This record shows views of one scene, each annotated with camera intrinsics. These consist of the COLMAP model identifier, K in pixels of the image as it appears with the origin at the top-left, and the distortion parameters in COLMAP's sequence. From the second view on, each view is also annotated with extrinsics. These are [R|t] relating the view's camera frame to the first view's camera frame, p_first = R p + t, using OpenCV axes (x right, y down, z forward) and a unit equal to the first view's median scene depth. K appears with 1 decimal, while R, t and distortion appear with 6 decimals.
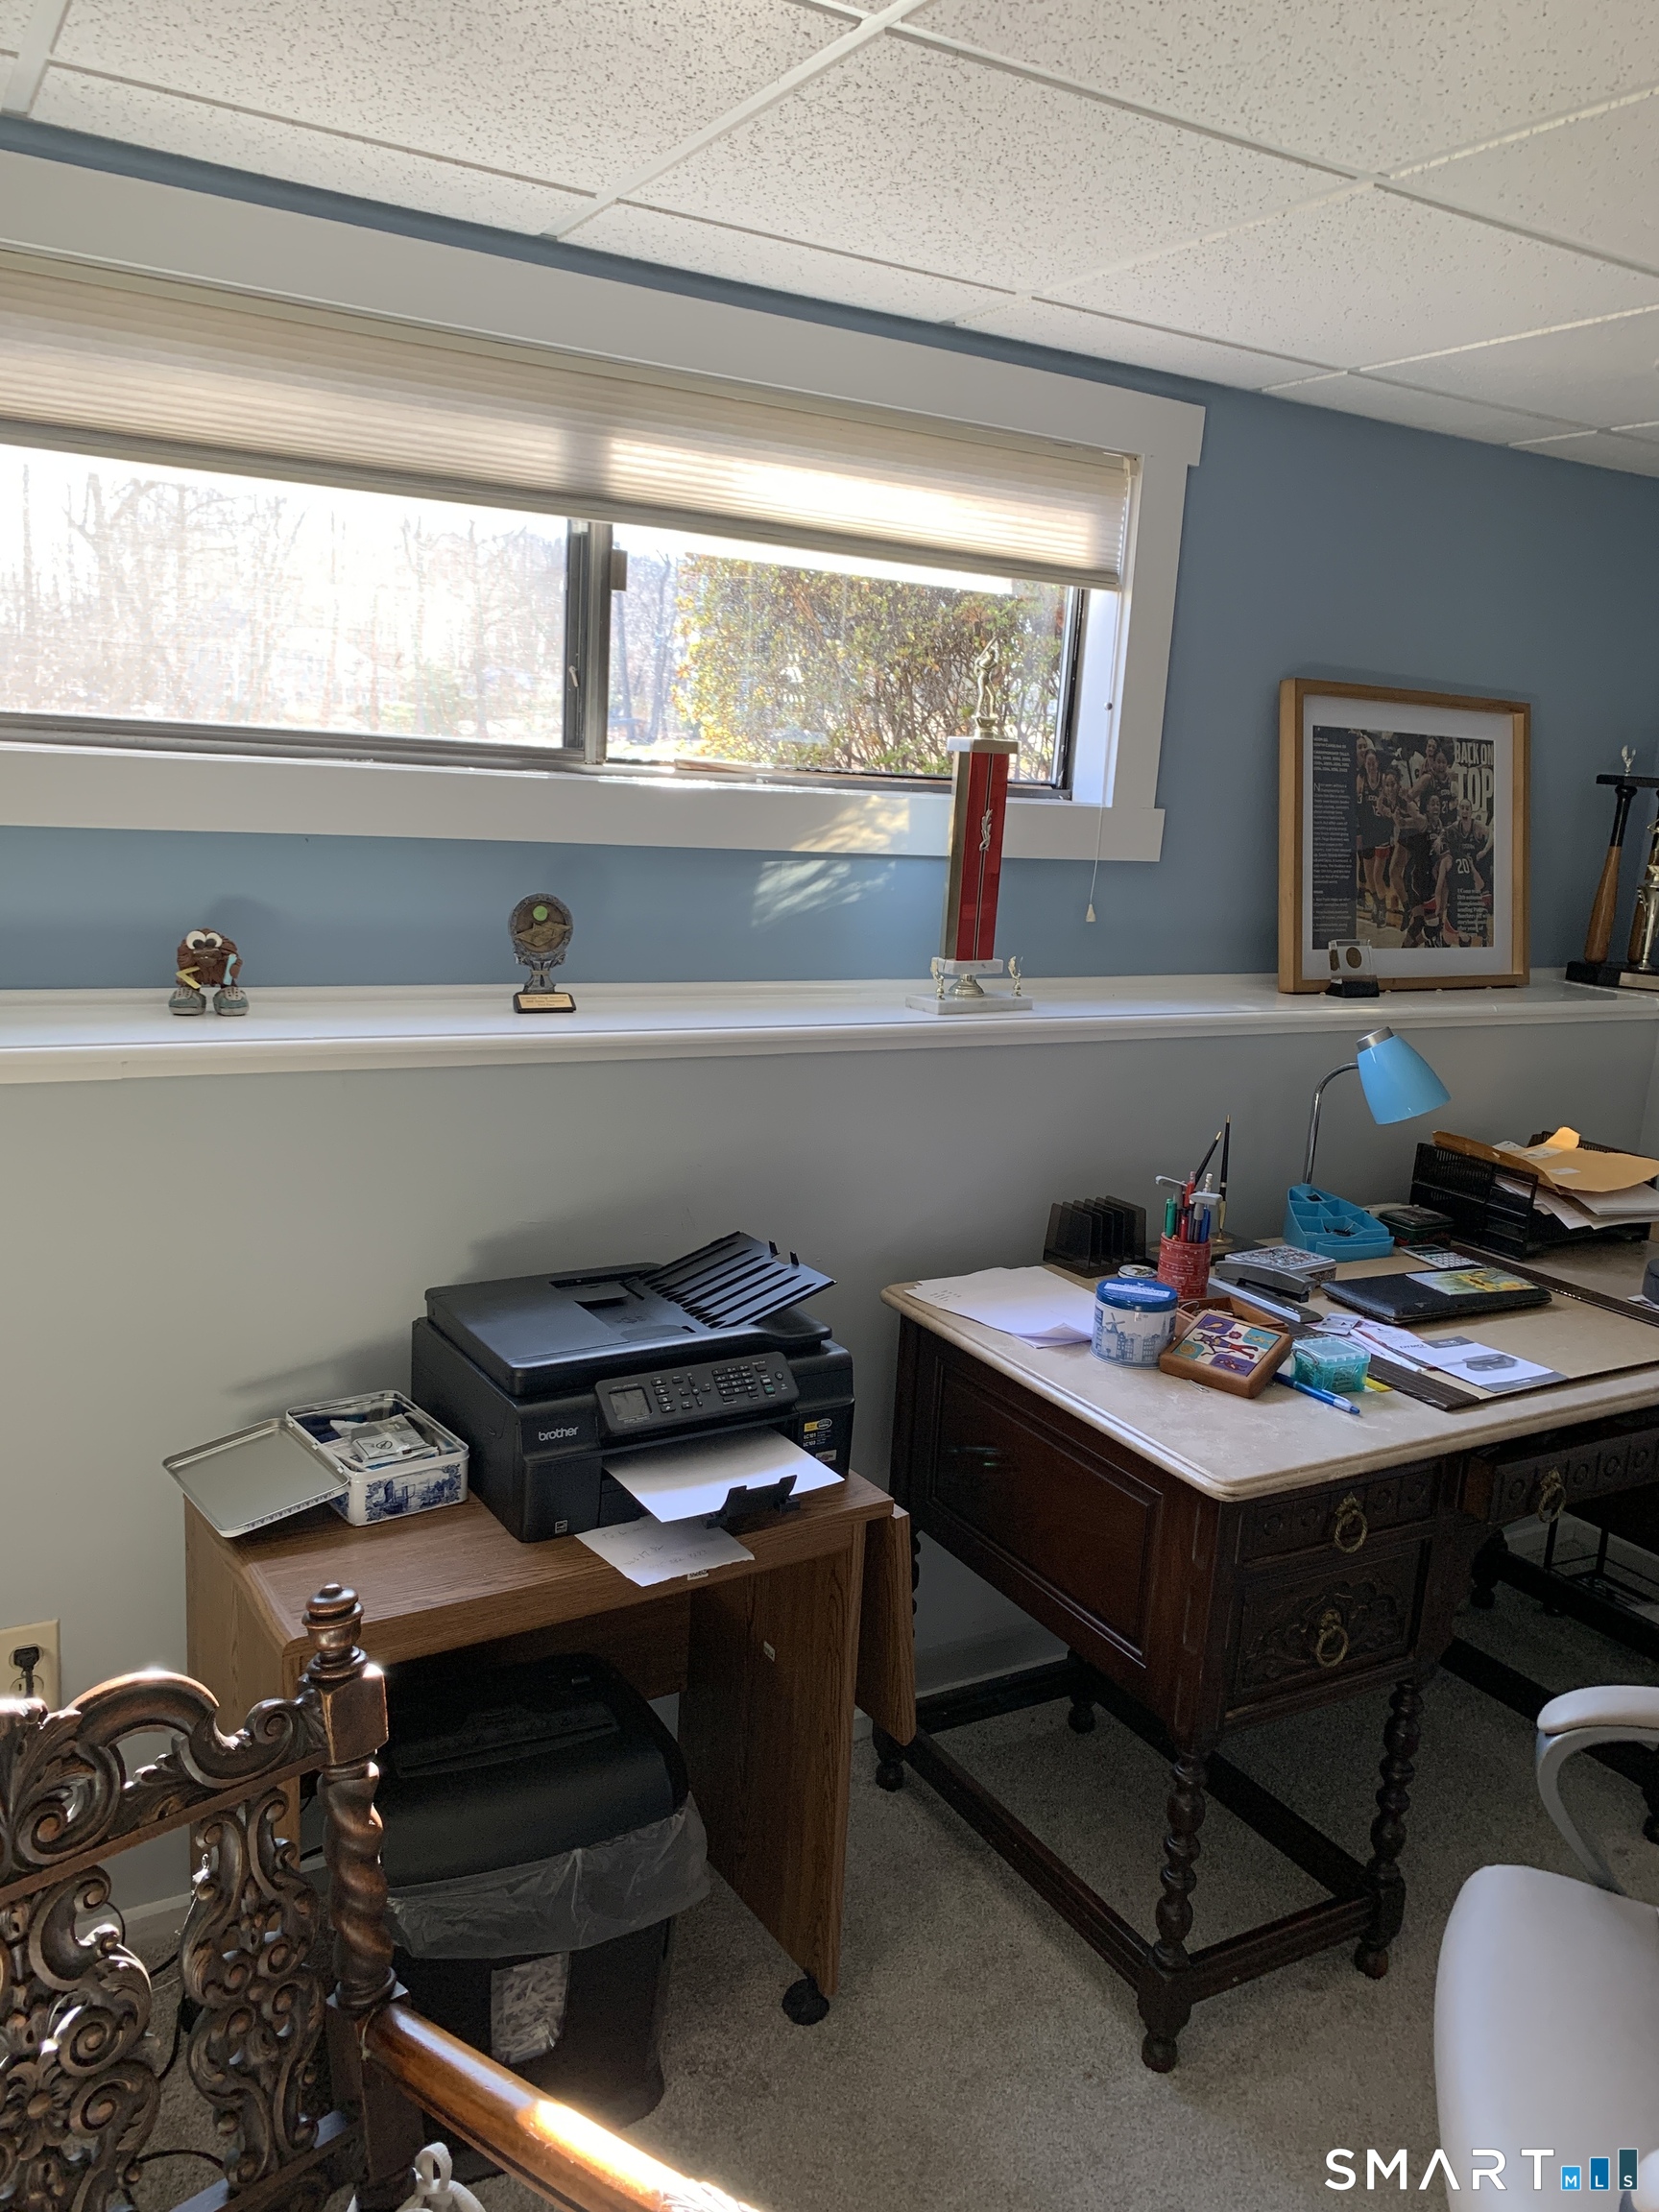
lens RADIAL K [[1698.8, 0, 850.6], [0, 1698.8, 1105.6], [0, 0, 1]] dist [0.015250, -0.012442]
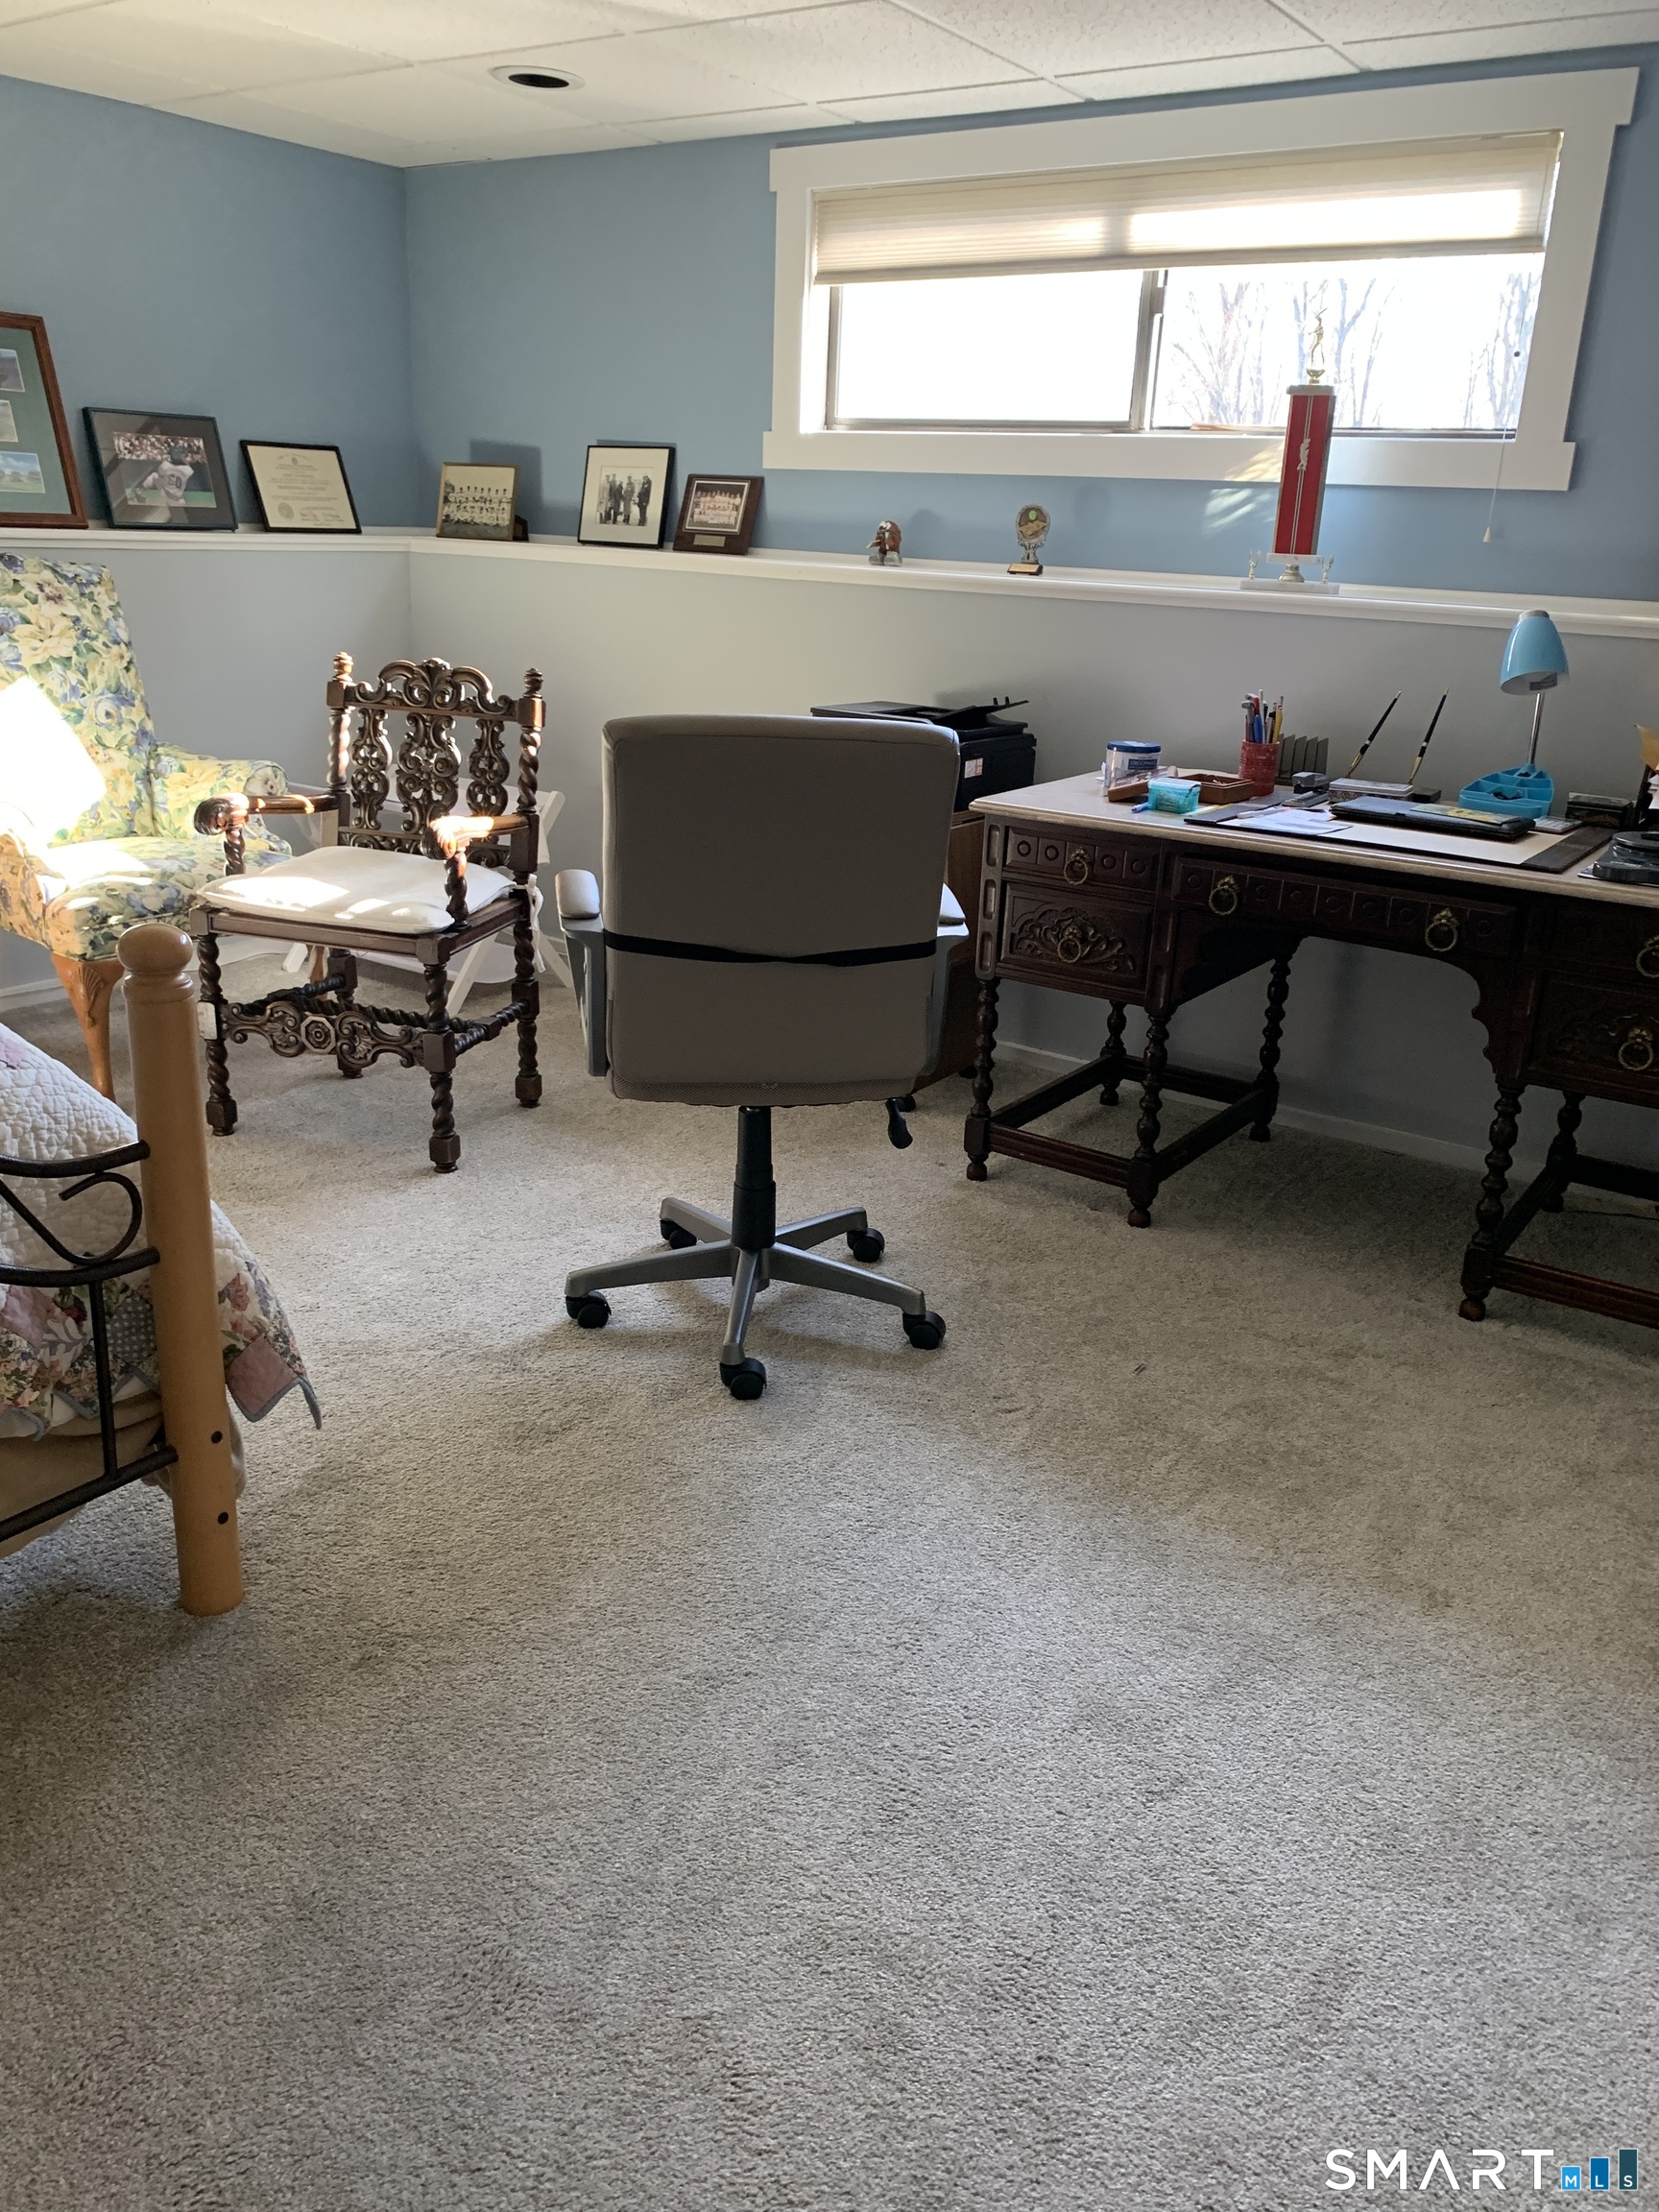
lens RADIAL K [[1698.8, 0, 850.6], [0, 1698.8, 1105.6], [0, 0, 1]] dist [0.015250, -0.012442]
pose [[0.435122, 0.248137, -0.865504, 1.536123], [-0.197823, 0.964132, 0.176960, 0.217613], [0.878371, 0.094217, 0.468602, 0.089766]]
